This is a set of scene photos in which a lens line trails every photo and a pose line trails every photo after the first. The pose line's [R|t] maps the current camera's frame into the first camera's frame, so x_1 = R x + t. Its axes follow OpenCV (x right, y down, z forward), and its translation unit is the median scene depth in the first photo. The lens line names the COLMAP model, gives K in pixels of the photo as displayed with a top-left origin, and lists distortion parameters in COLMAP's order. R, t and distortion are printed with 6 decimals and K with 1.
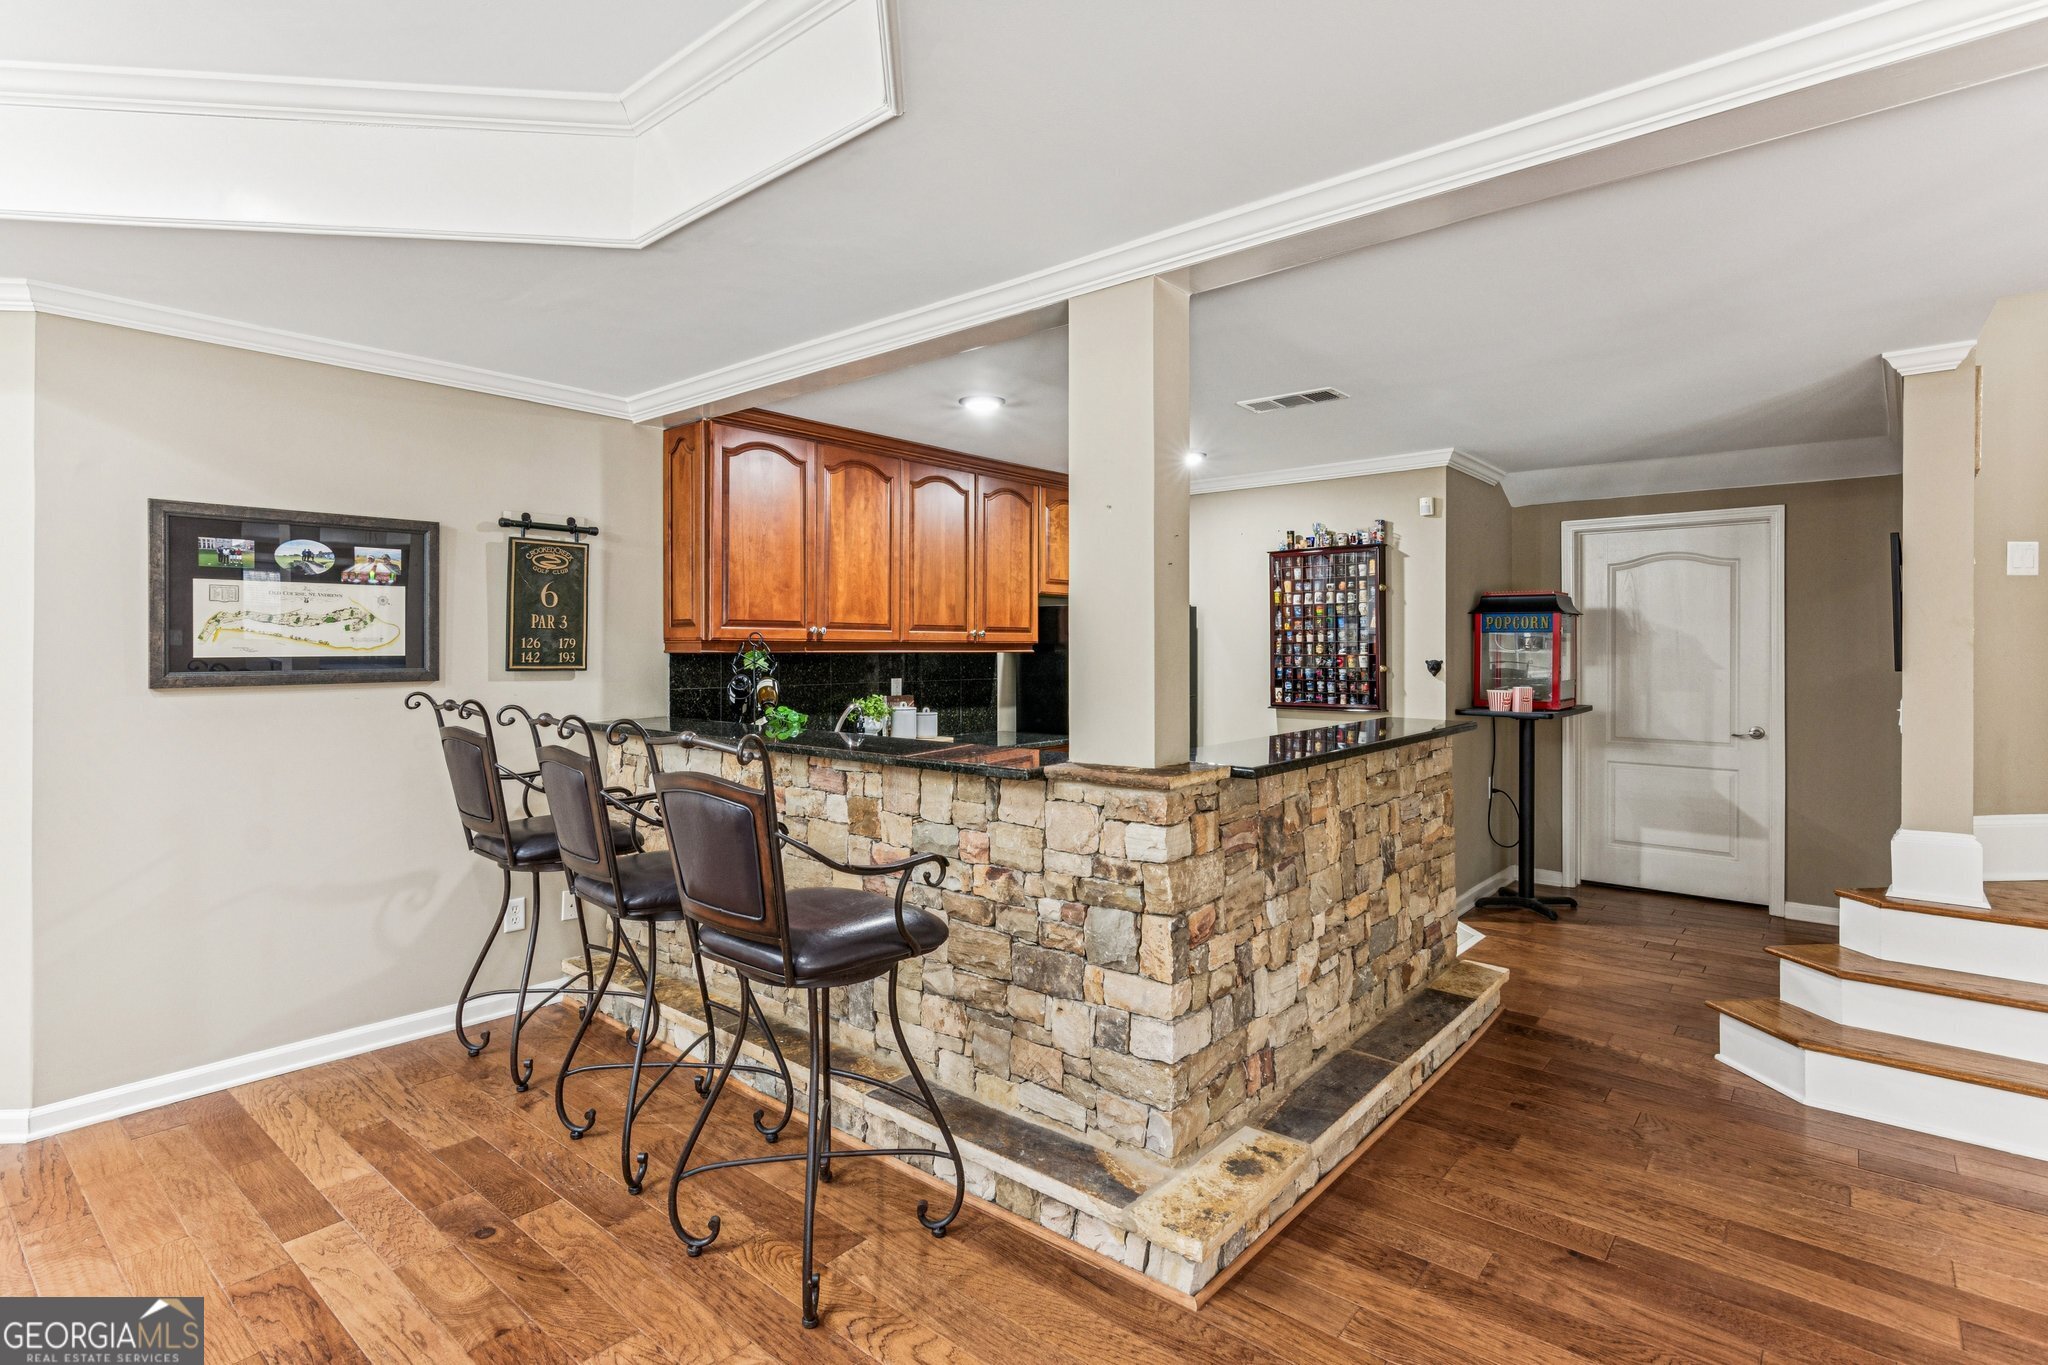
lens RADIAL K [[995.5, 0, 1044.5], [0, 995.5, 646.8], [0, 0, 1]] dist [0.000471, 0.000450]
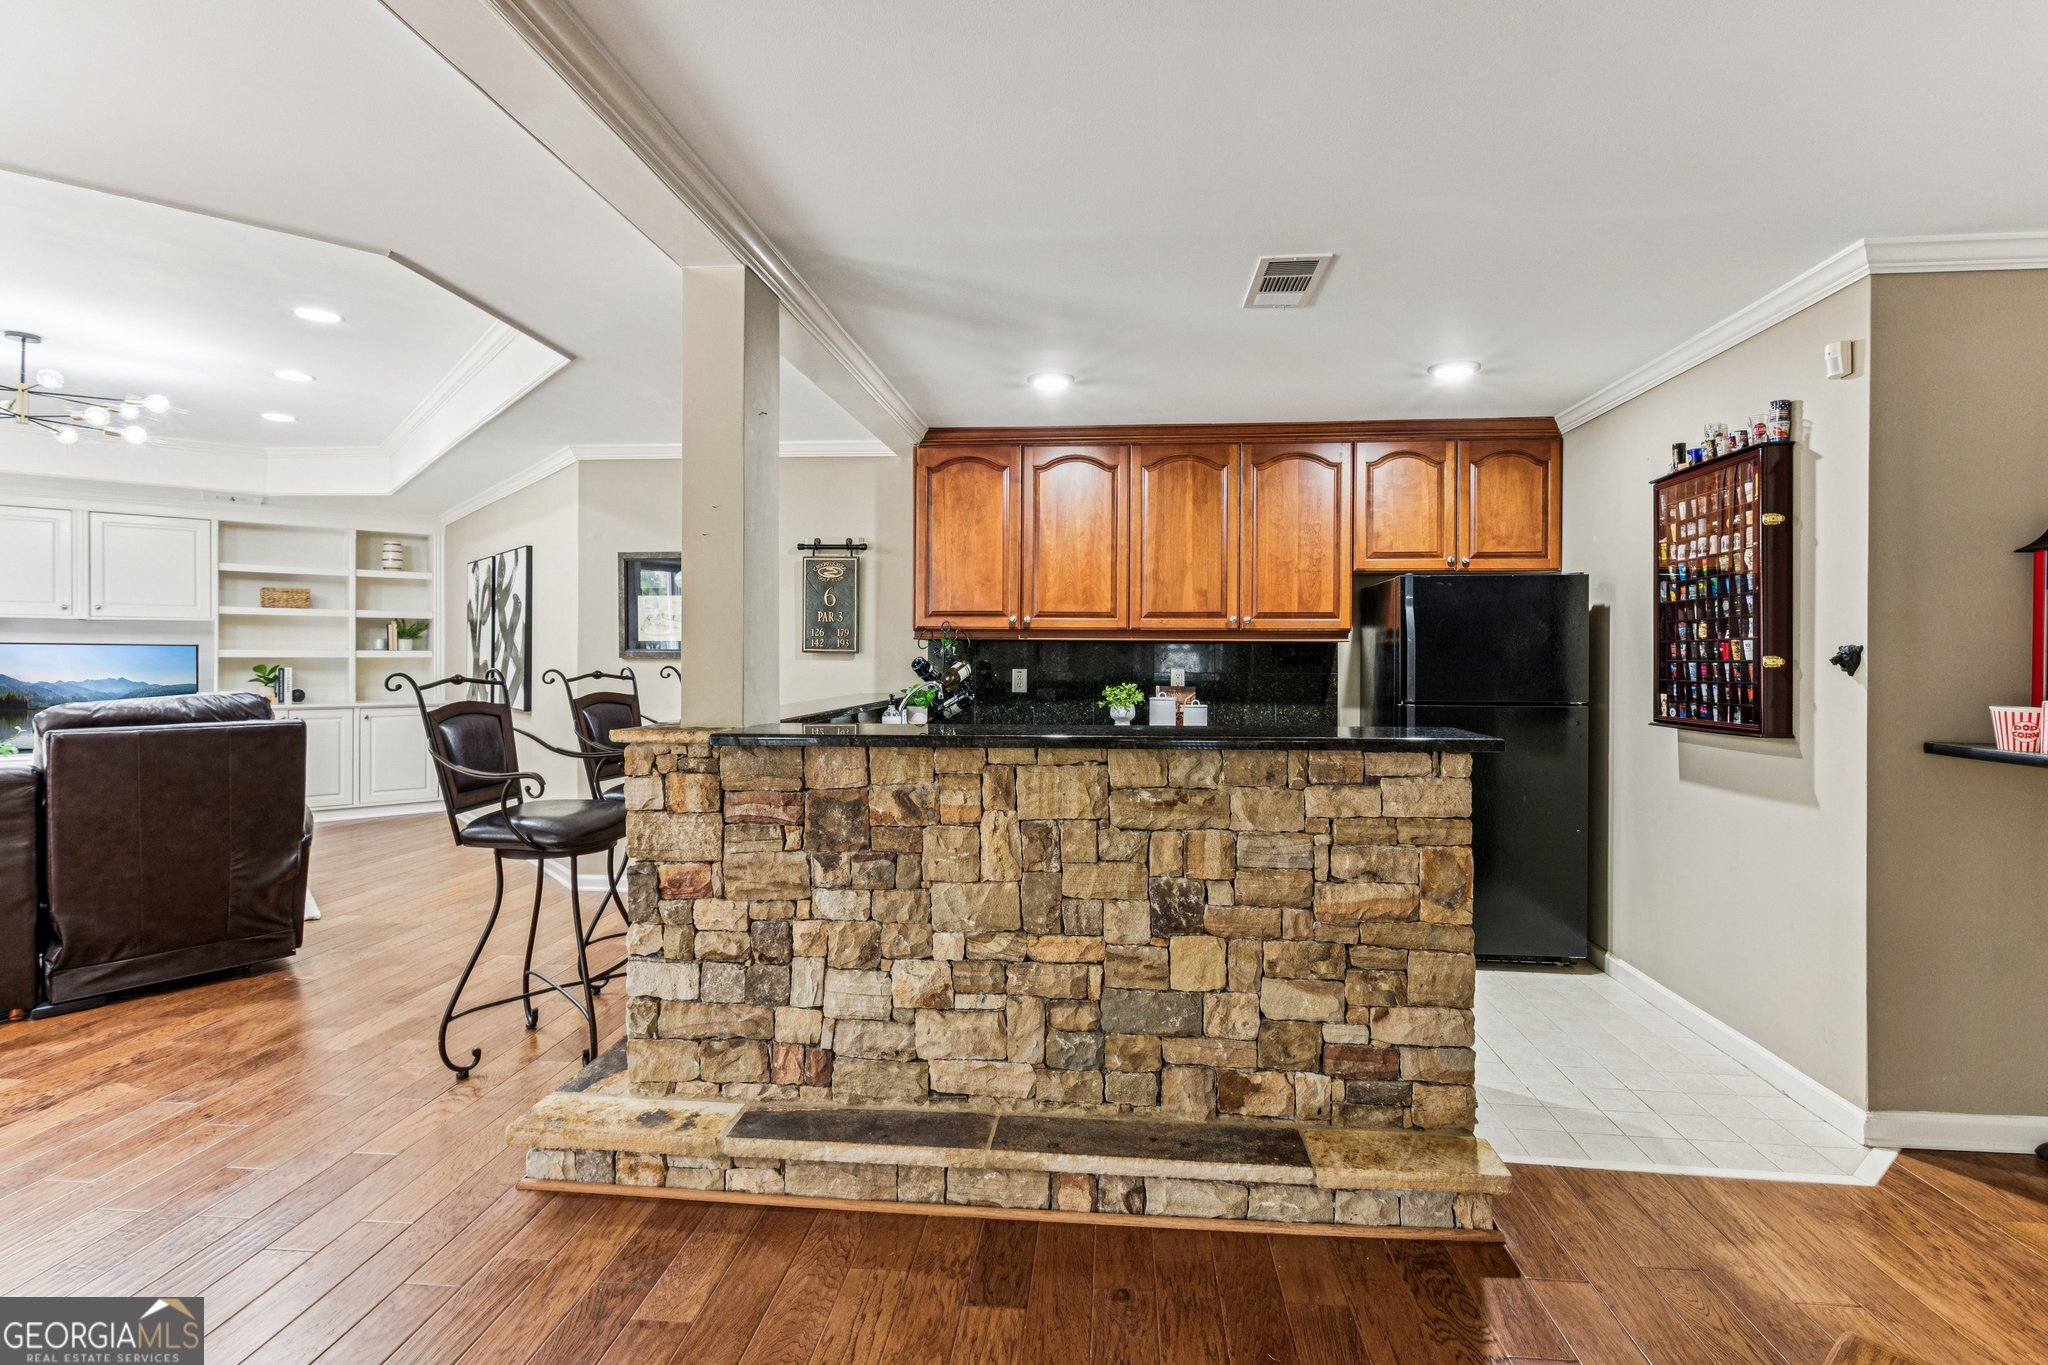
lens RADIAL K [[995.5, 0, 1041.9], [0, 995.5, 653.5], [0, 0, 1]] dist [0.000471, 0.000450]
pose [[0.571920, -0.001035, -0.820309, 0.673754], [-0.003791, 0.999985, -0.003905, 0.025191], [0.820301, 0.005343, 0.571907, 0.392722]]
